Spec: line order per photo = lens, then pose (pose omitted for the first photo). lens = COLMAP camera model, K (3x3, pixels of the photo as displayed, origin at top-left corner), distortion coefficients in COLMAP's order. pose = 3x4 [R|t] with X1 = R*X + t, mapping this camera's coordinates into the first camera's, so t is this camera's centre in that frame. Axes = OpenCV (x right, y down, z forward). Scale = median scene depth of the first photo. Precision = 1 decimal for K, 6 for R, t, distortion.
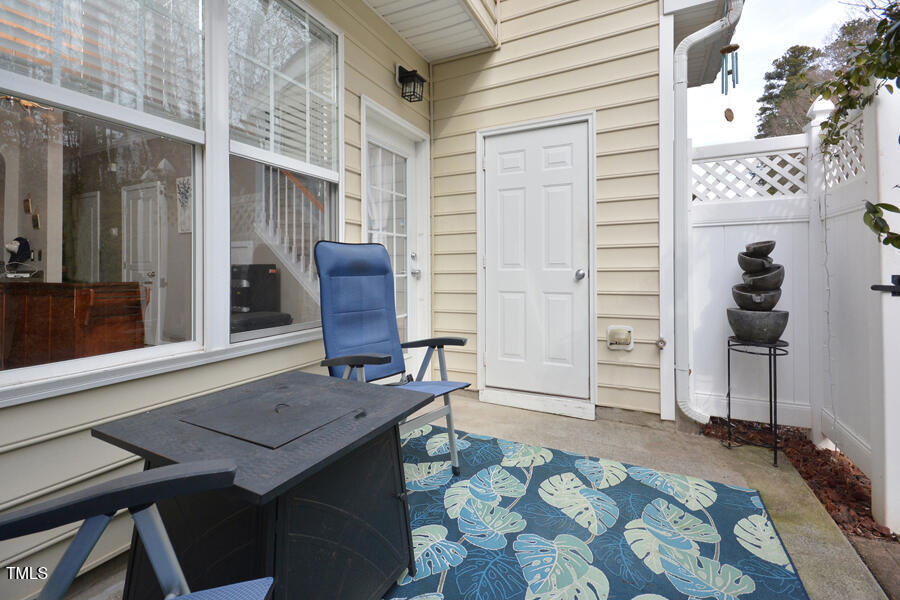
lens RADIAL K [[401.1, 0, 446.9], [0, 401.1, 267.6], [0, 0, 1]] dist [0.043265, -0.000181]
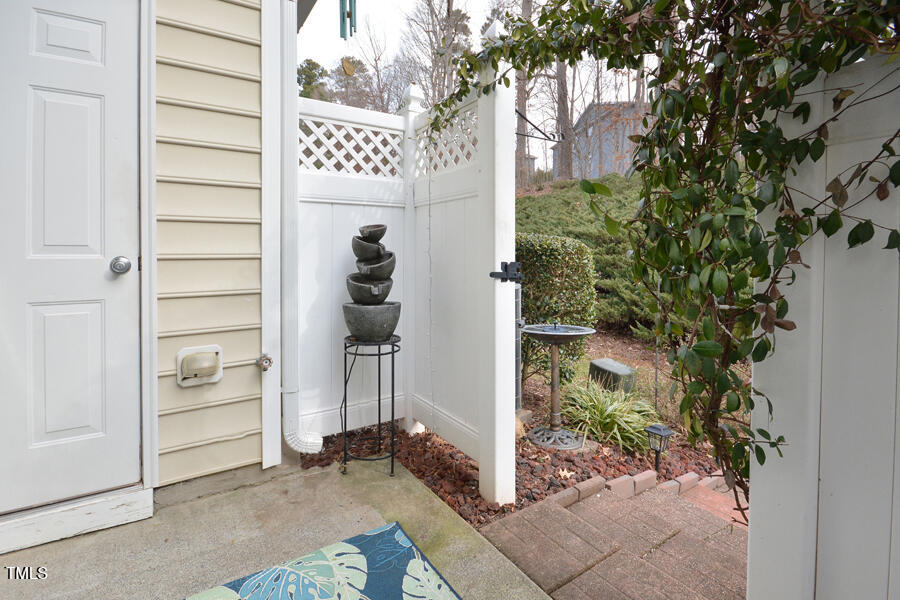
lens RADIAL K [[419.9, 0, 451.9], [0, 419.9, 260.2], [0, 0, 1]] dist [-0.003024, 0.000072]
pose [[0.480604, -0.008131, 0.876900, 0.055091], [-0.004474, 0.999921, 0.011724, 0.001136], [-0.876926, -0.009558, 0.480530, 0.412337]]
